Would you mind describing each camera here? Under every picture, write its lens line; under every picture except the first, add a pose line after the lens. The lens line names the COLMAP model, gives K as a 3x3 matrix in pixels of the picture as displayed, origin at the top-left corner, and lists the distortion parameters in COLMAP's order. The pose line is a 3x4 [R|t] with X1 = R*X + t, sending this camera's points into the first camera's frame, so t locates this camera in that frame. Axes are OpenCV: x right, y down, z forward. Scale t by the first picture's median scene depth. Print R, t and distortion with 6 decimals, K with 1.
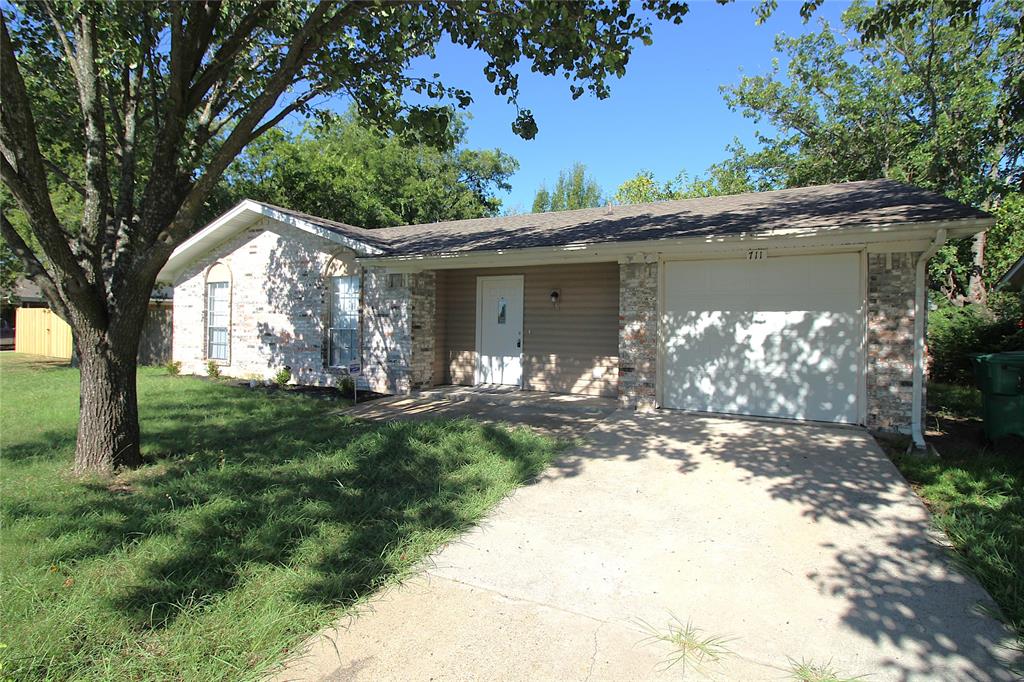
lens RADIAL K [[493.2, 0, 513.9], [0, 493.2, 327.1], [0, 0, 1]] dist [0.000844, -0.014047]
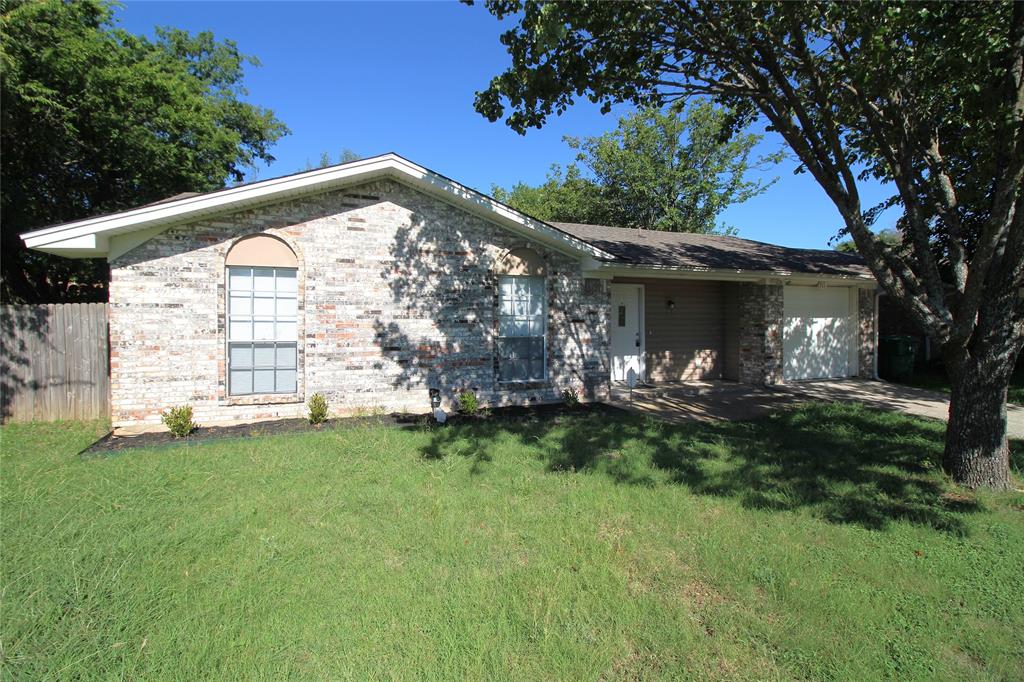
lens RADIAL K [[493.2, 0, 513.9], [0, 493.2, 327.1], [0, 0, 1]] dist [0.000844, -0.014047]
pose [[0.669468, -0.026923, 0.742353, -1.065397], [0.007275, 0.999533, 0.029689, -0.041630], [-0.742805, -0.014475, 0.669351, 0.460672]]
